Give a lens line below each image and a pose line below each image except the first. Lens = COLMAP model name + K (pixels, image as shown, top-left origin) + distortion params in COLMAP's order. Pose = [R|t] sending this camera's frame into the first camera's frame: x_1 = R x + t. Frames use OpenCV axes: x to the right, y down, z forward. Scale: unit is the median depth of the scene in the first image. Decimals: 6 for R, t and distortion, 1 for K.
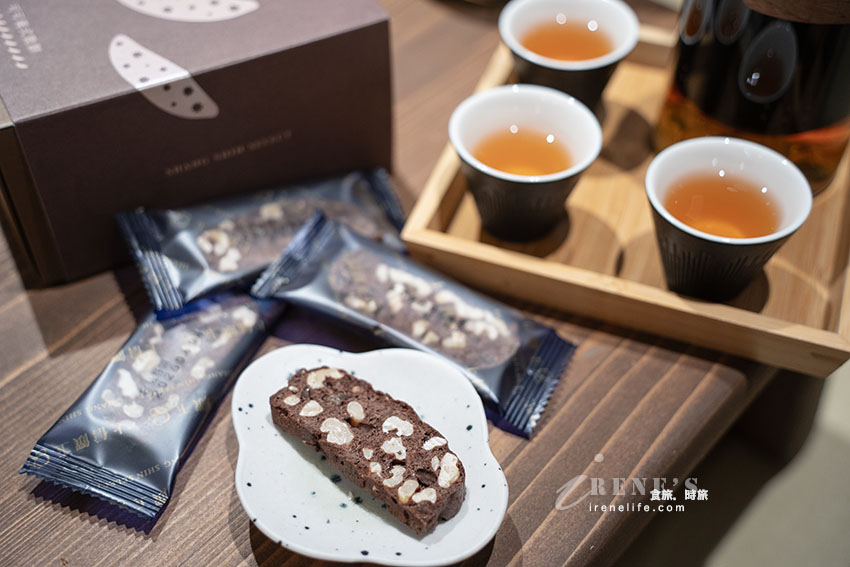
lens RADIAL K [[1126.0, 0, 425.0], [0, 1126.0, 283.5], [0, 0, 1]] dist [0.195750, -0.065890]
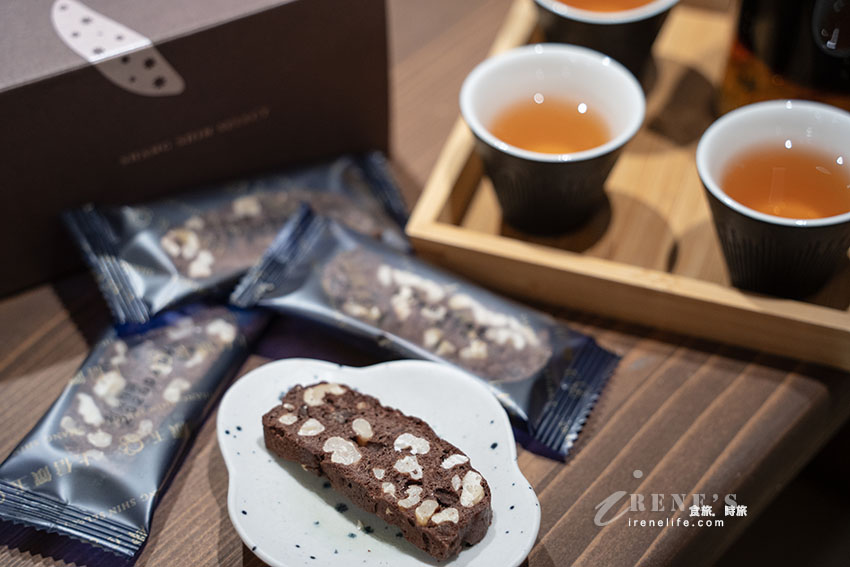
lens RADIAL K [[1991.0, 0, 425.0], [0, 1991.0, 283.5], [0, 0, 1]] dist [0.736608, -0.303732]
pose [[0.999638, -0.025919, 0.007217, -0.019777], [0.026190, 0.998843, -0.040343, 0.059343], [-0.006163, 0.040518, 0.999160, -0.493235]]
